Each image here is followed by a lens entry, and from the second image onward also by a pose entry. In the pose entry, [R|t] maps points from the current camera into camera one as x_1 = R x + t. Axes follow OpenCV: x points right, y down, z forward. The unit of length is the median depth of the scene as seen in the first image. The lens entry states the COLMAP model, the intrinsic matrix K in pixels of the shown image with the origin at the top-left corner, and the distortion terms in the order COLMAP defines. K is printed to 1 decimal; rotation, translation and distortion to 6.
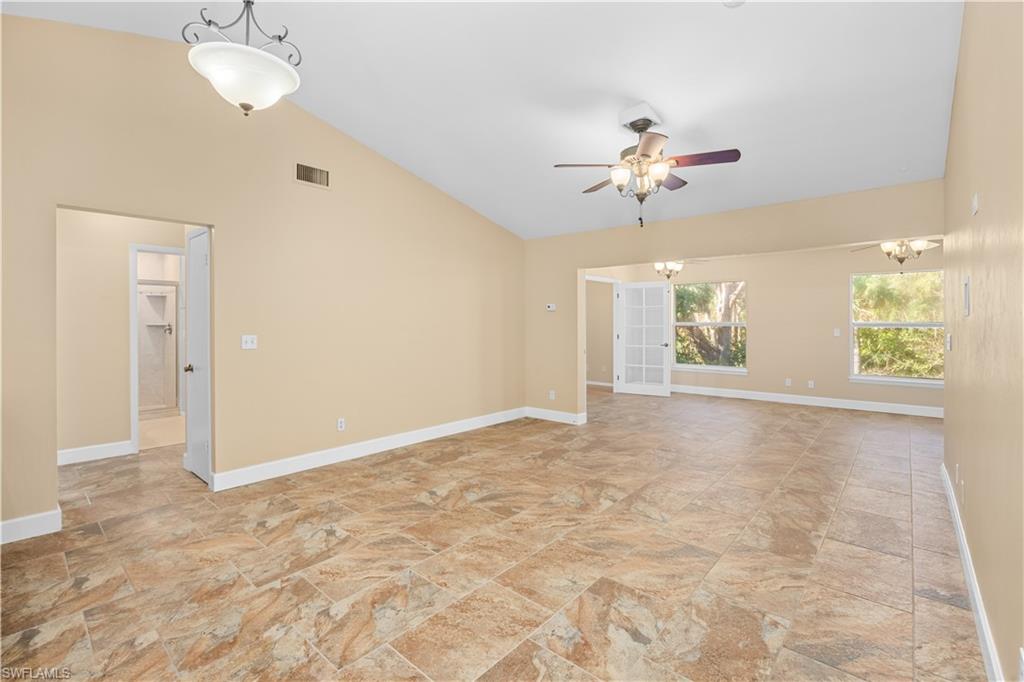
lens RADIAL K [[449.2, 0, 517.8], [0, 449.2, 324.3], [0, 0, 1]] dist [-0.003893, -0.000386]
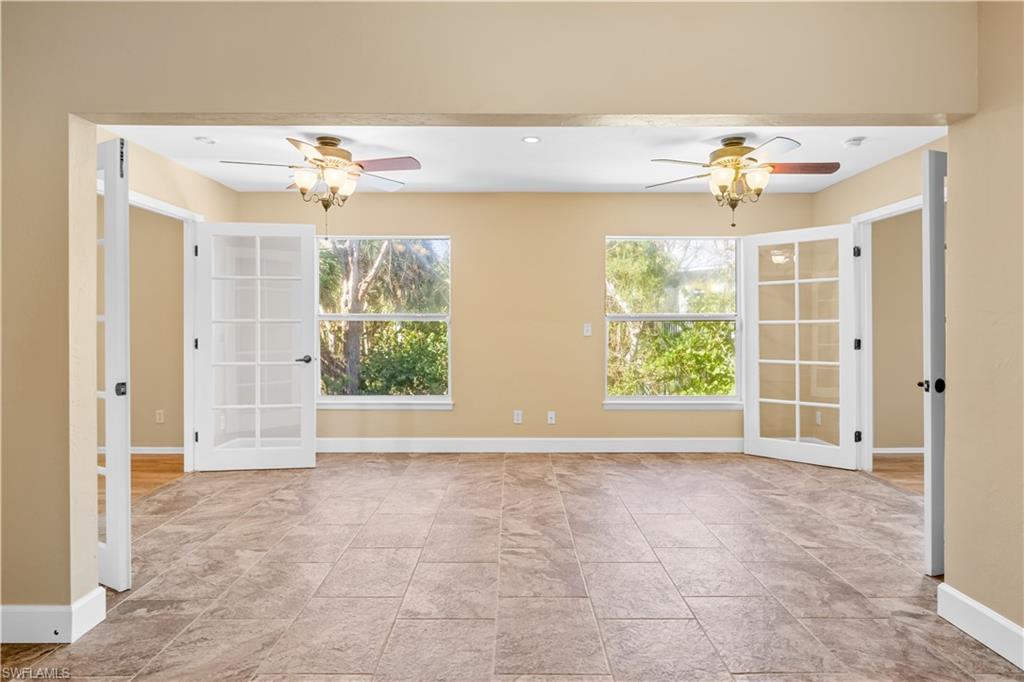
lens RADIAL K [[626.4, 0, 516.1], [0, 626.4, 333.7], [0, 0, 1]] dist [-0.001347, -0.003263]
pose [[0.755614, -0.007642, 0.654973, 0.065314], [0.000196, 0.999935, 0.011440, 0.011822], [-0.655017, -0.008516, 0.755566, 0.370248]]
